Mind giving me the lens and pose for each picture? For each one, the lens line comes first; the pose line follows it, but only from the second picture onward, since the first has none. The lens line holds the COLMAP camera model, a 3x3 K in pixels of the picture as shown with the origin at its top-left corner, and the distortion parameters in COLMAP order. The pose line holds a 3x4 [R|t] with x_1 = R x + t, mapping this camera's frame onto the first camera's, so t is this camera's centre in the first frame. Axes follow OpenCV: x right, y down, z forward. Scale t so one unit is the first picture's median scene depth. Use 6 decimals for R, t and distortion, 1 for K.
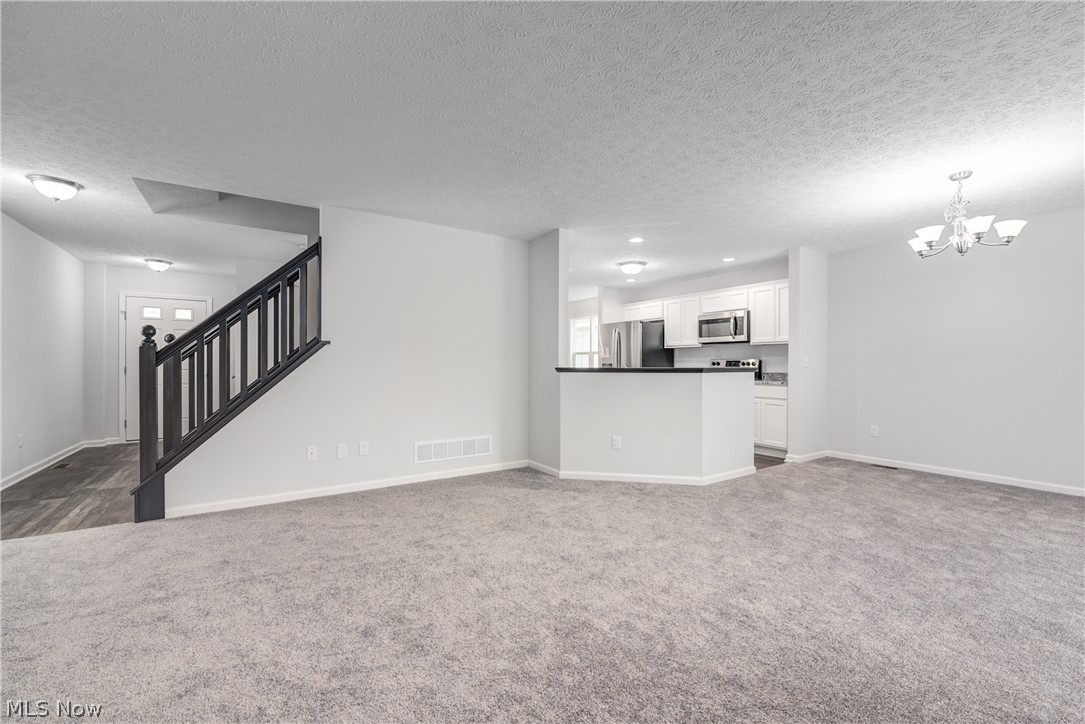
lens RADIAL K [[455.5, 0, 579.9], [0, 455.5, 362.5], [0, 0, 1]] dist [-0.002663, -0.000937]
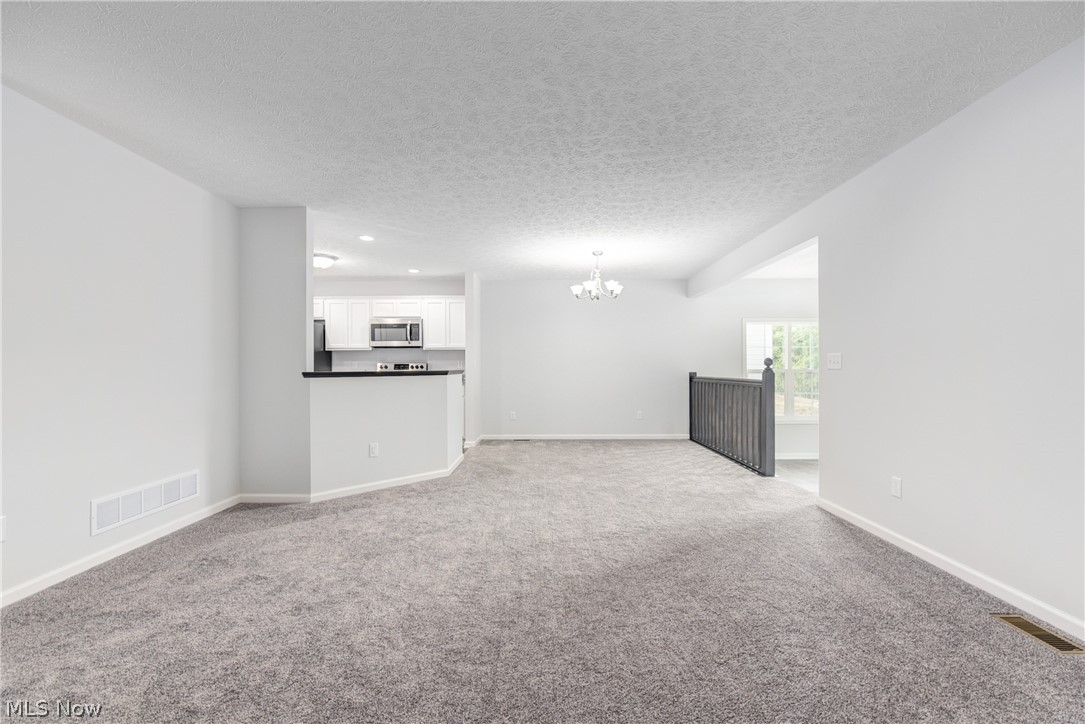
lens RADIAL K [[455.5, 0, 545.0], [0, 455.5, 362.8], [0, 0, 1]] dist [-0.002663, -0.000937]
pose [[0.566997, 0.003418, 0.823713, -0.491272], [0.001980, 0.999983, -0.005513, -0.000438], [-0.823717, 0.004757, 0.566981, 0.161852]]
